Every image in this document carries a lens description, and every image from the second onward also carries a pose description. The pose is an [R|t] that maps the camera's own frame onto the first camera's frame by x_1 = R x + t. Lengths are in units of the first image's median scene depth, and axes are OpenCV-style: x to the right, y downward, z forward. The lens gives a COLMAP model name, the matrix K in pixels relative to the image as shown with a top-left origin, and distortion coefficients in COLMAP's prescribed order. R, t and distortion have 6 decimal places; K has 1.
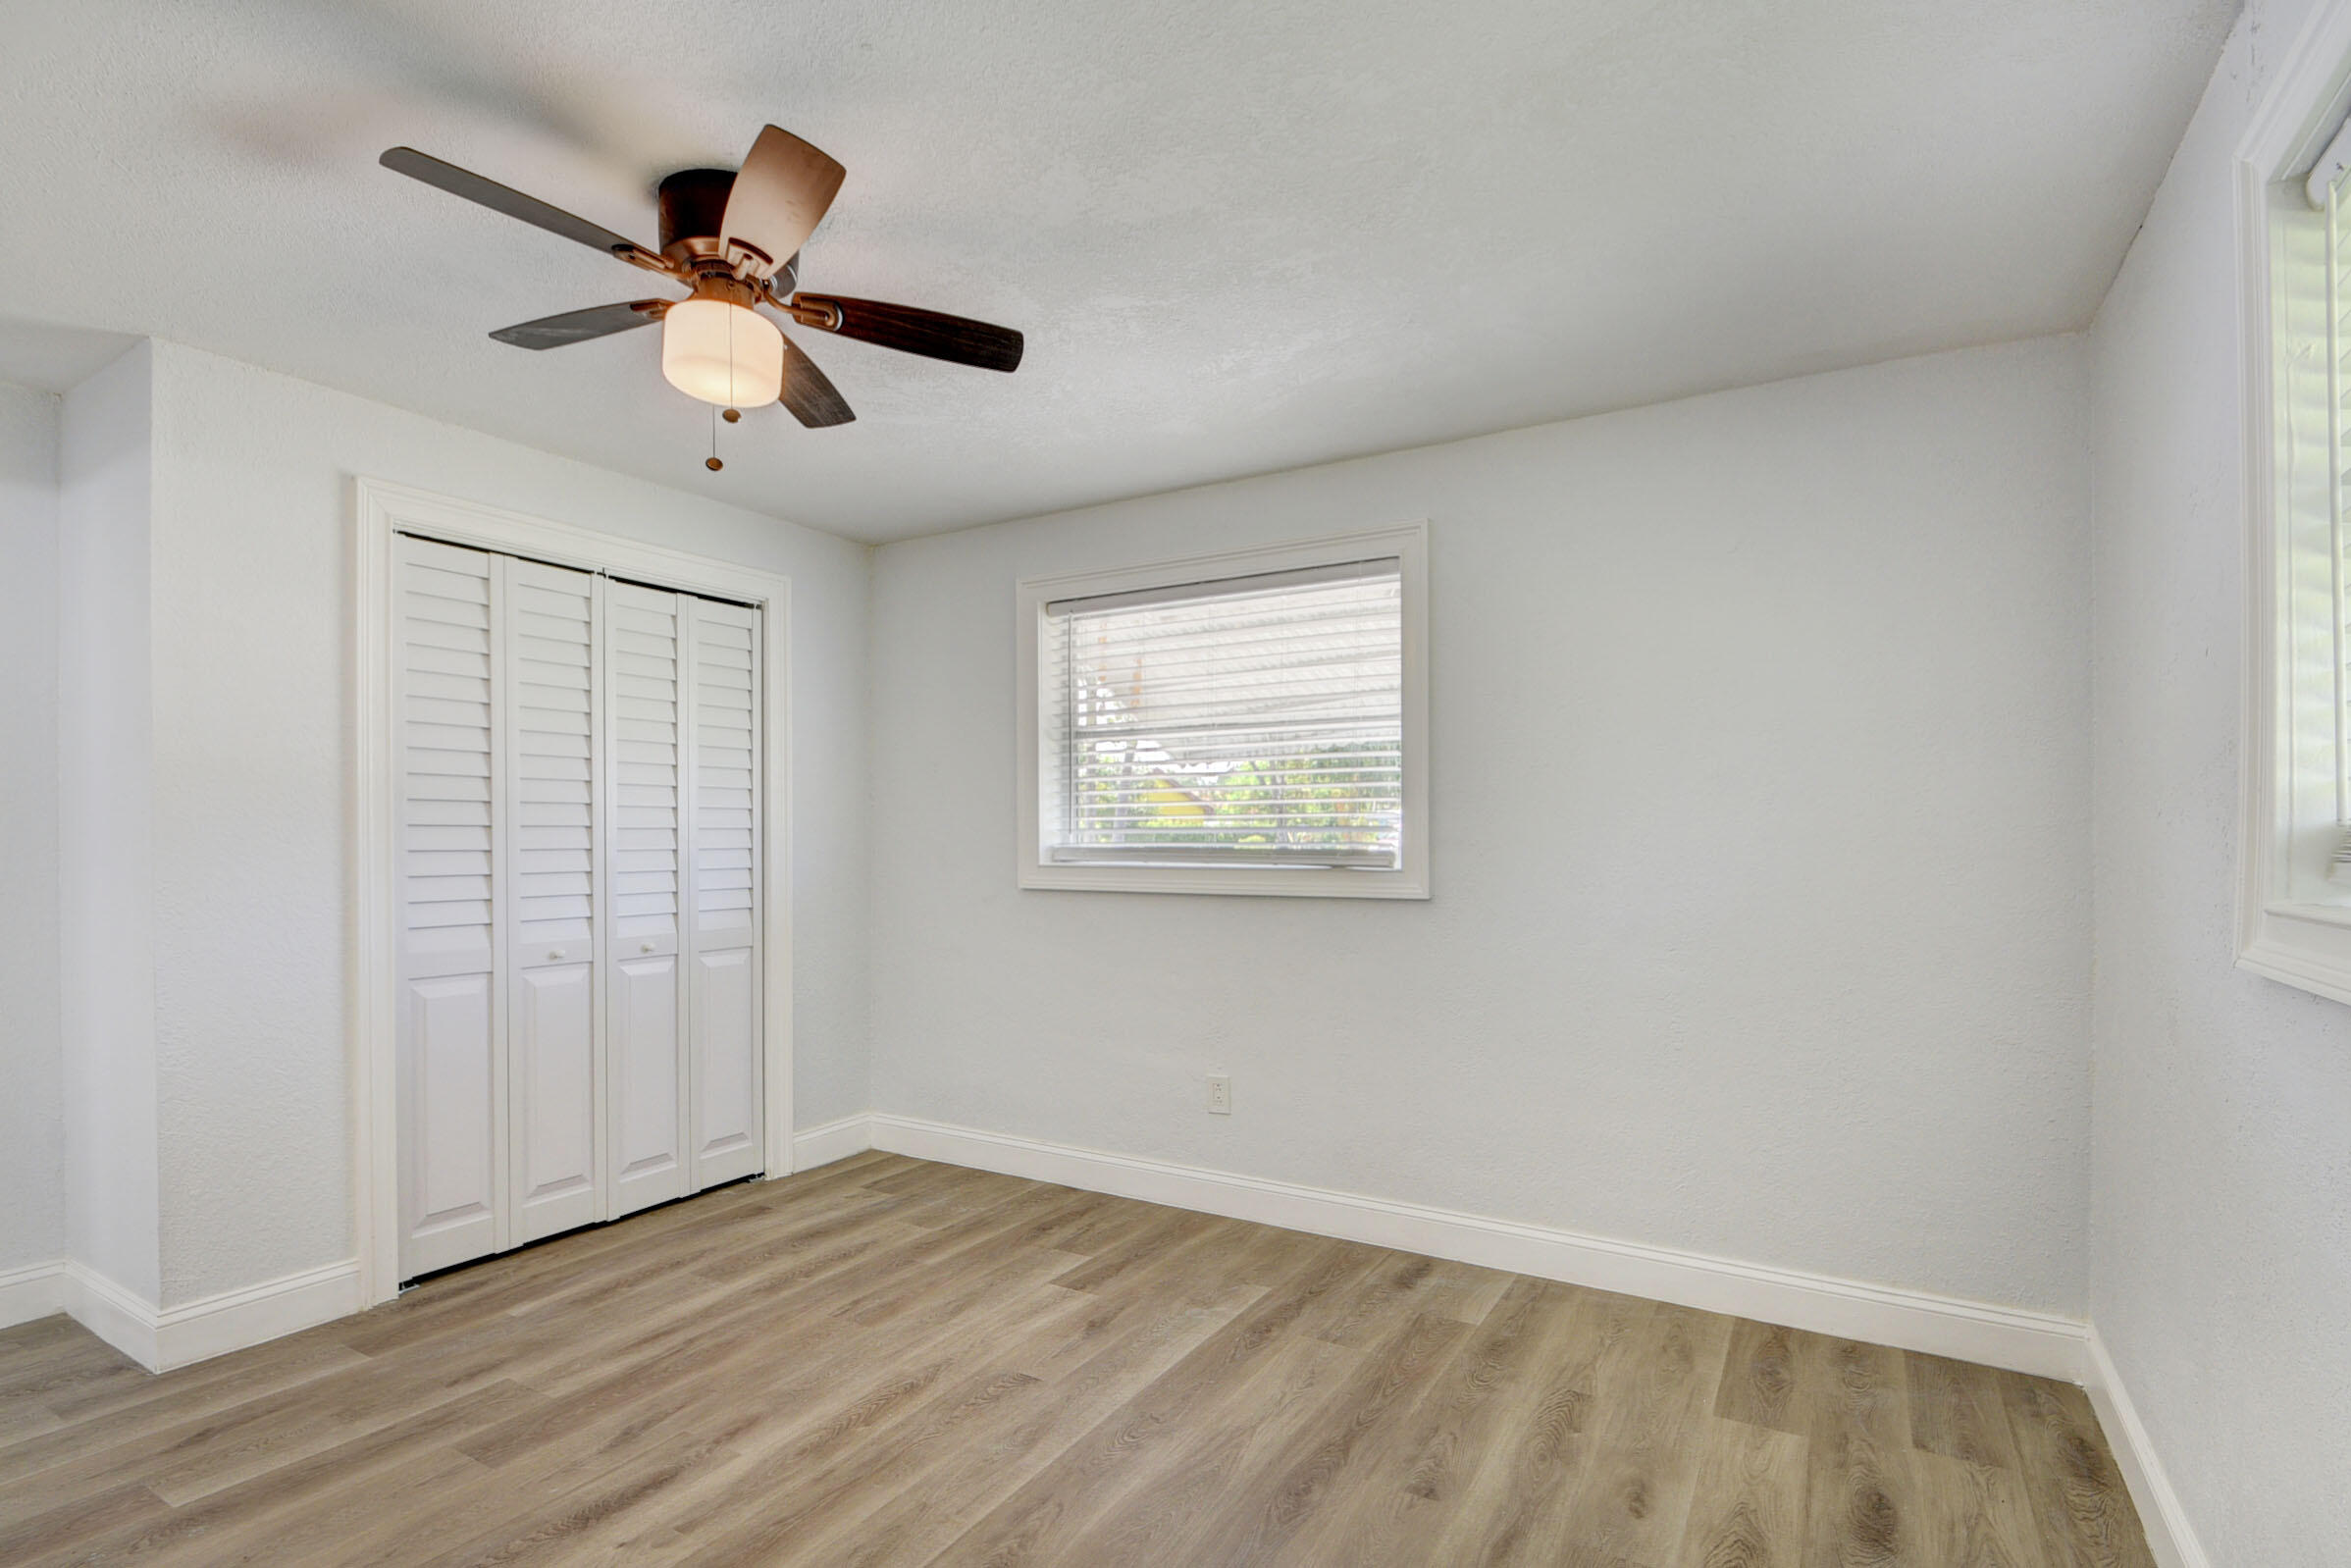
lens RADIAL K [[1141.9, 0, 1164.2], [0, 1141.9, 838.9], [0, 0, 1]] dist [-0.000644, -0.012326]
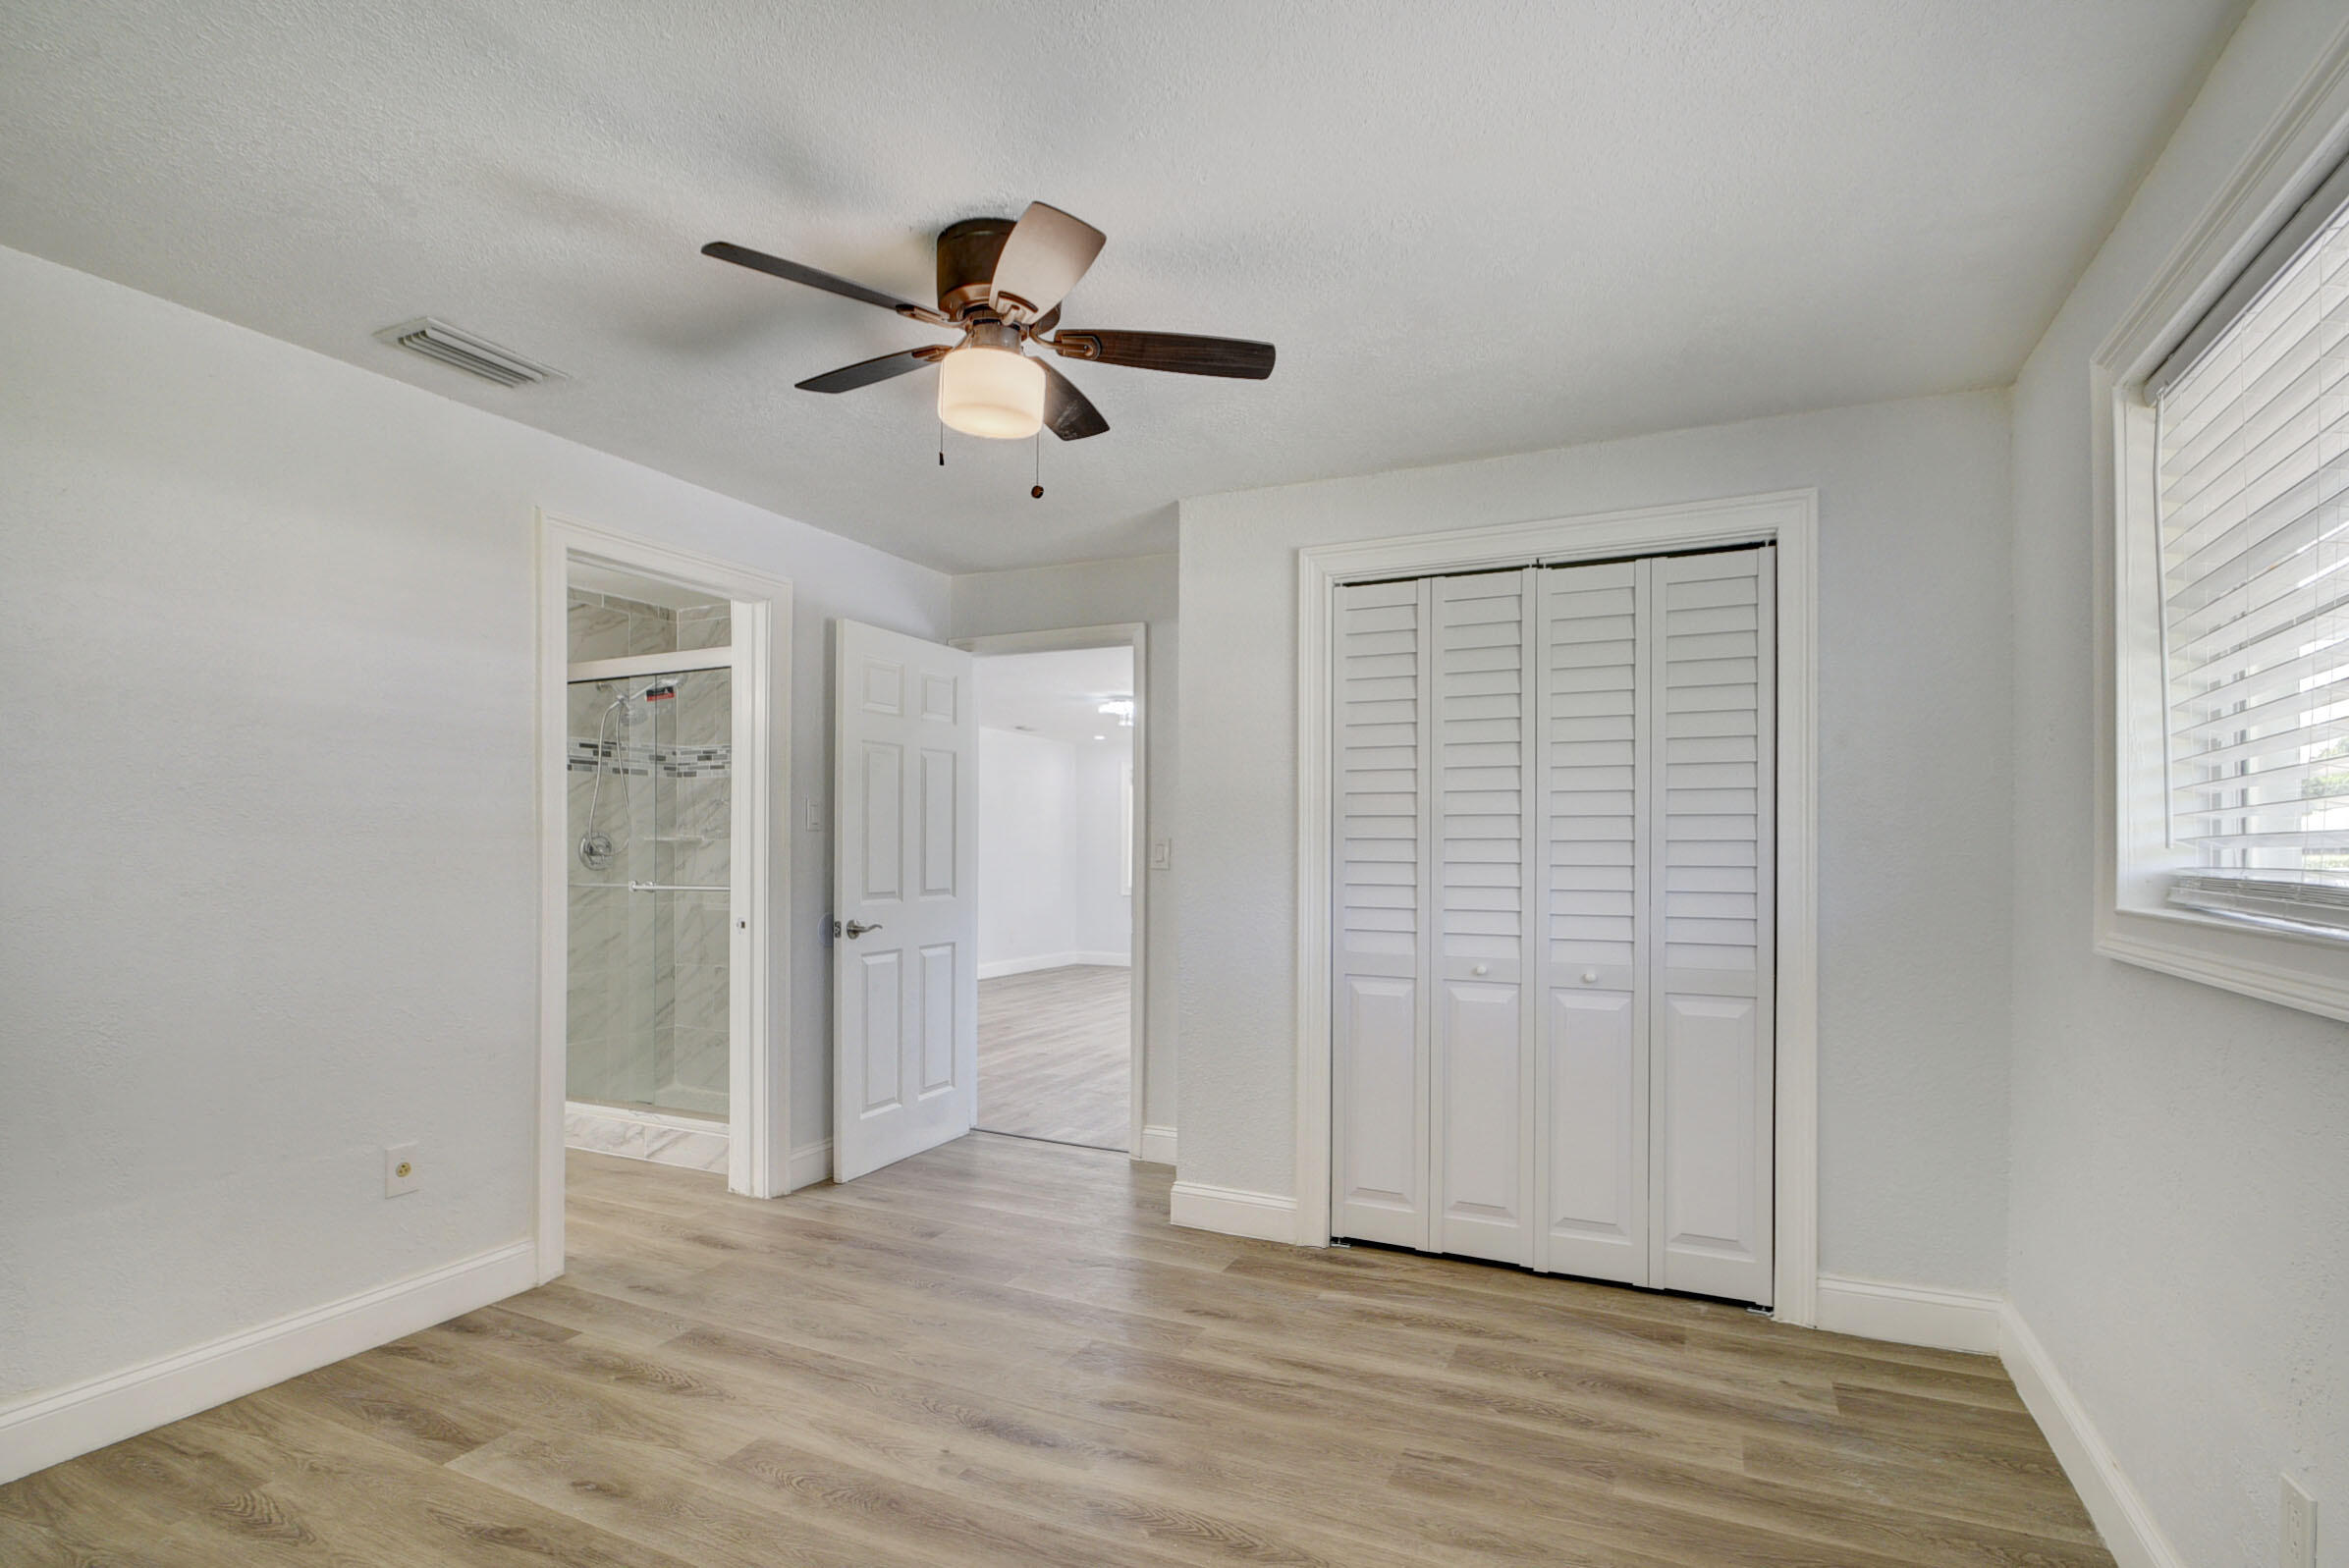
lens RADIAL K [[1140.9, 0, 1163.2], [0, 1140.9, 838.9], [0, 0, 1]] dist [-0.000644, -0.012326]
pose [[0.088542, -0.005957, -0.996055, 0.435916], [-0.008257, 0.999943, -0.006714, -0.002517], [0.996038, 0.008819, 0.088488, 0.677790]]
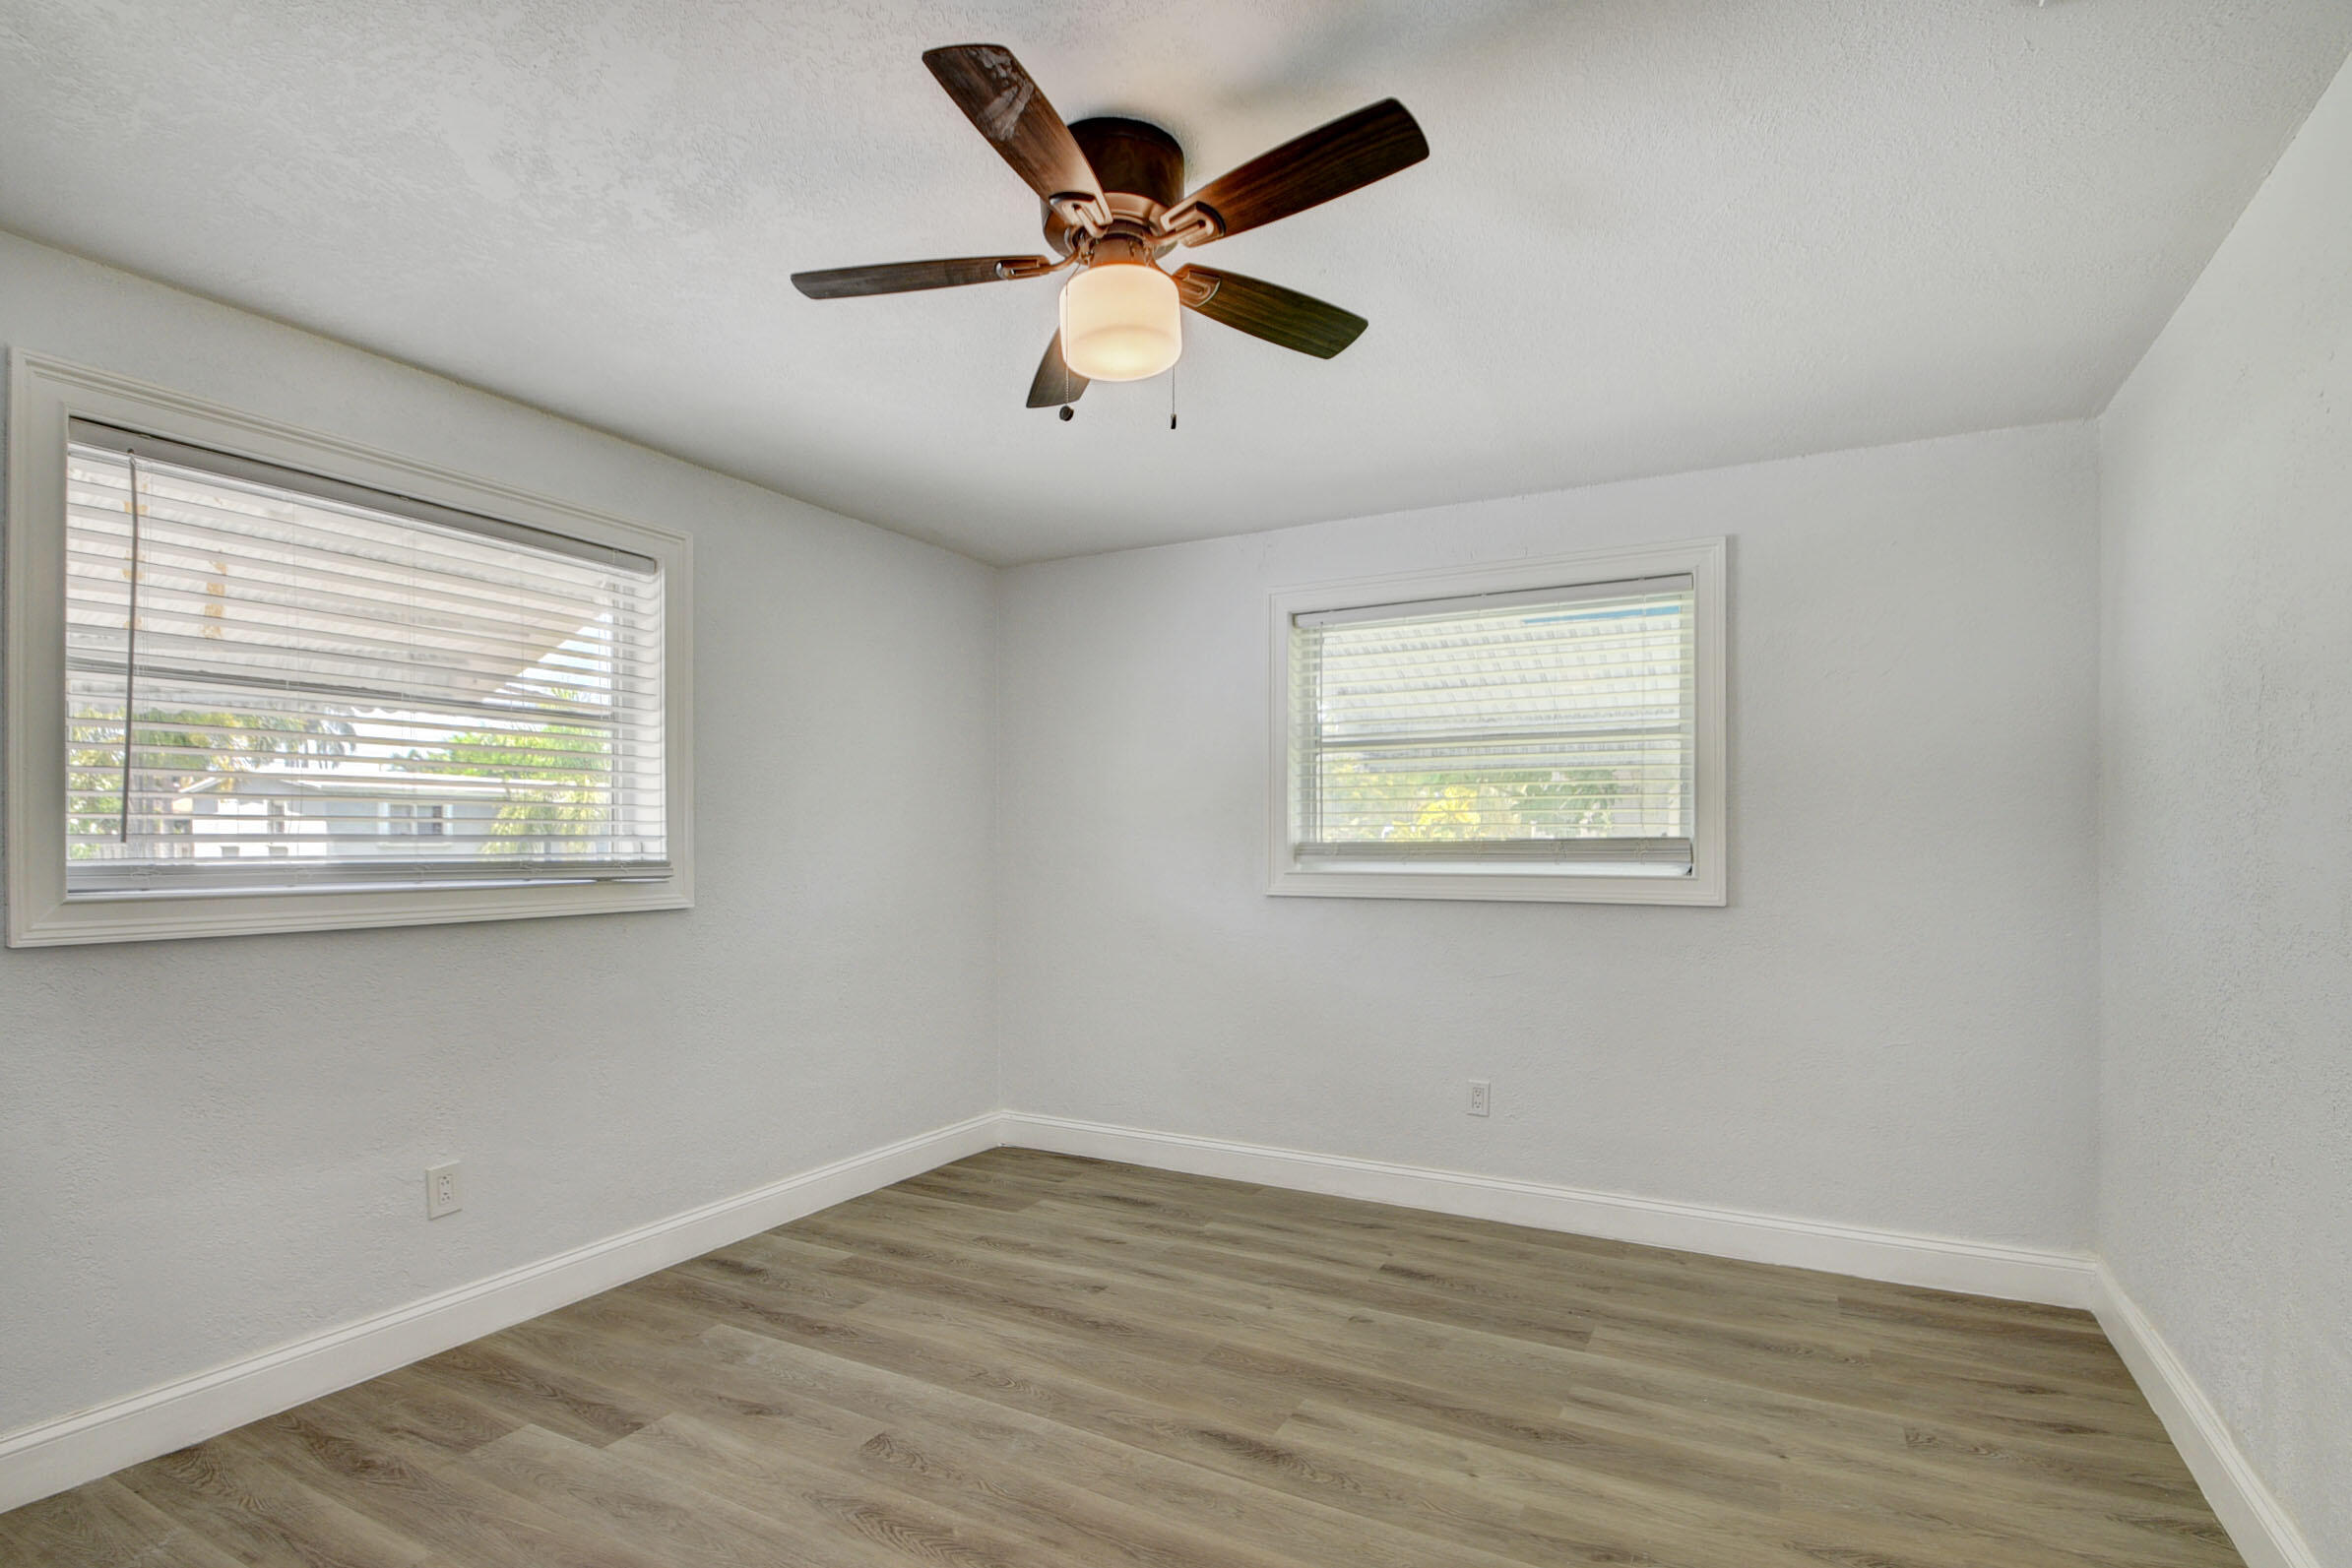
lens RADIAL K [[1142.3, 0, 1164.7], [0, 1142.3, 838.9], [0, 0, 1]] dist [-0.000644, -0.012326]
pose [[-0.040082, 0.004212, 0.999188, -0.819368], [0.003427, 0.999986, -0.004078, -0.002769], [-0.999191, 0.003261, -0.040096, 0.632510]]
